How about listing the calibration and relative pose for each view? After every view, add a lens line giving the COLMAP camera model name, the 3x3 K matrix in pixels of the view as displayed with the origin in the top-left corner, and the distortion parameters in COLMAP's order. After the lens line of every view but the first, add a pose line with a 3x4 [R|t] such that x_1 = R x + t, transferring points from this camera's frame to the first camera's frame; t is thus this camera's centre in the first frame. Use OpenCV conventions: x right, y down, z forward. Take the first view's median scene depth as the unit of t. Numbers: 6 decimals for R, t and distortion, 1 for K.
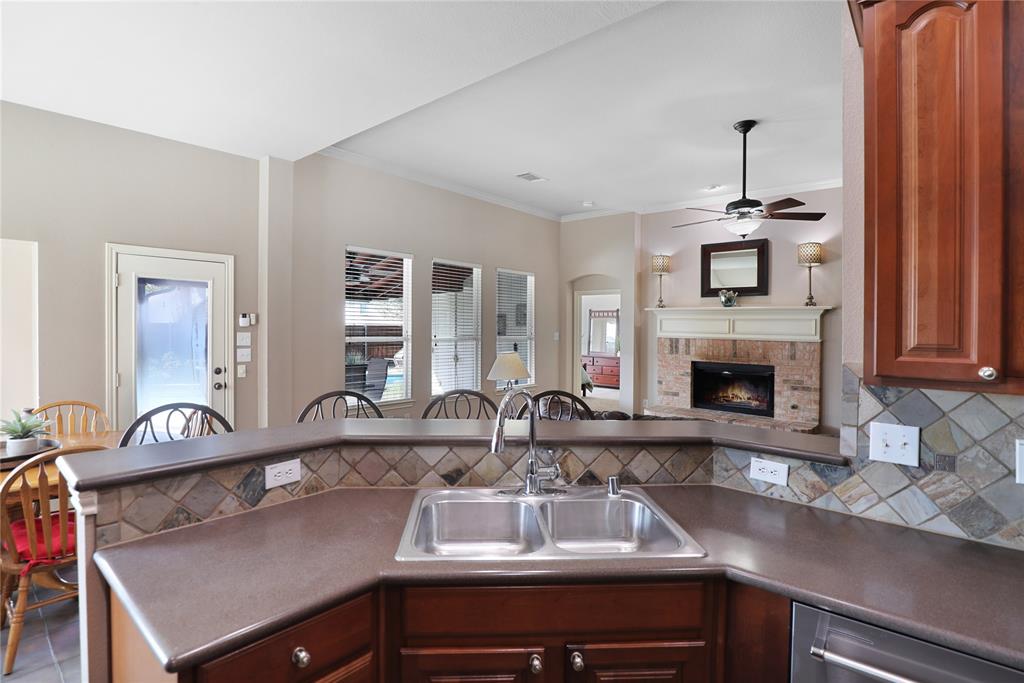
lens RADIAL K [[495.8, 0, 484.9], [0, 495.8, 330.1], [0, 0, 1]] dist [-0.001606, -0.001385]
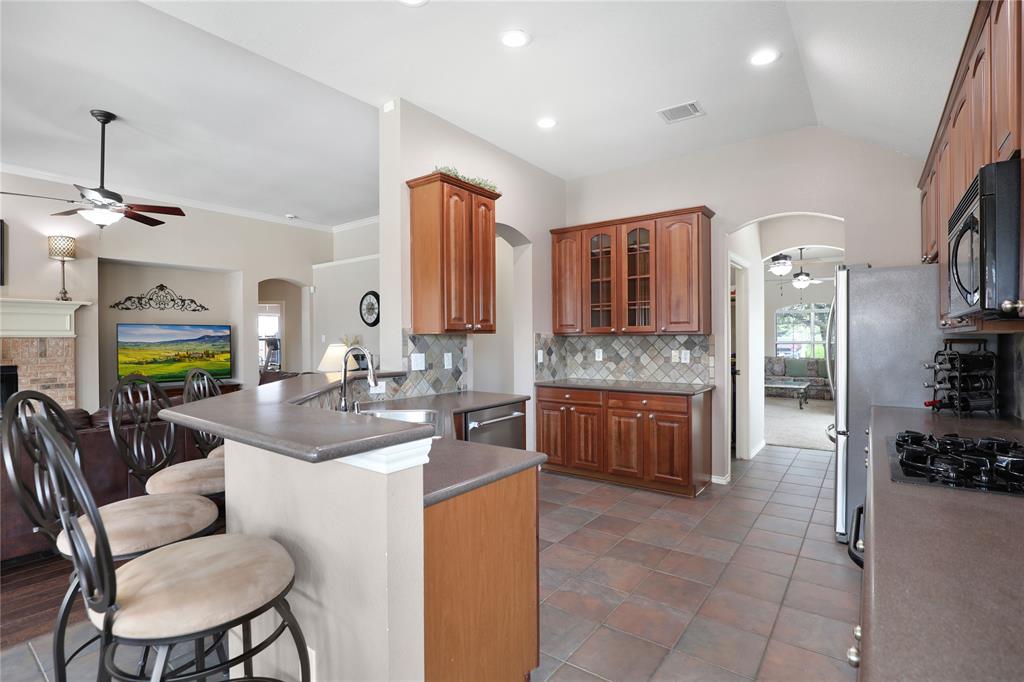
lens RADIAL K [[495.8, 0, 514.8], [0, 495.8, 341.8], [0, 0, 1]] dist [-0.001606, -0.001385]
pose [[-0.058918, -0.018714, 0.998087, -0.381504], [0.010600, 0.999756, 0.019371, 0.023500], [-0.998207, 0.011721, -0.058705, 0.170525]]
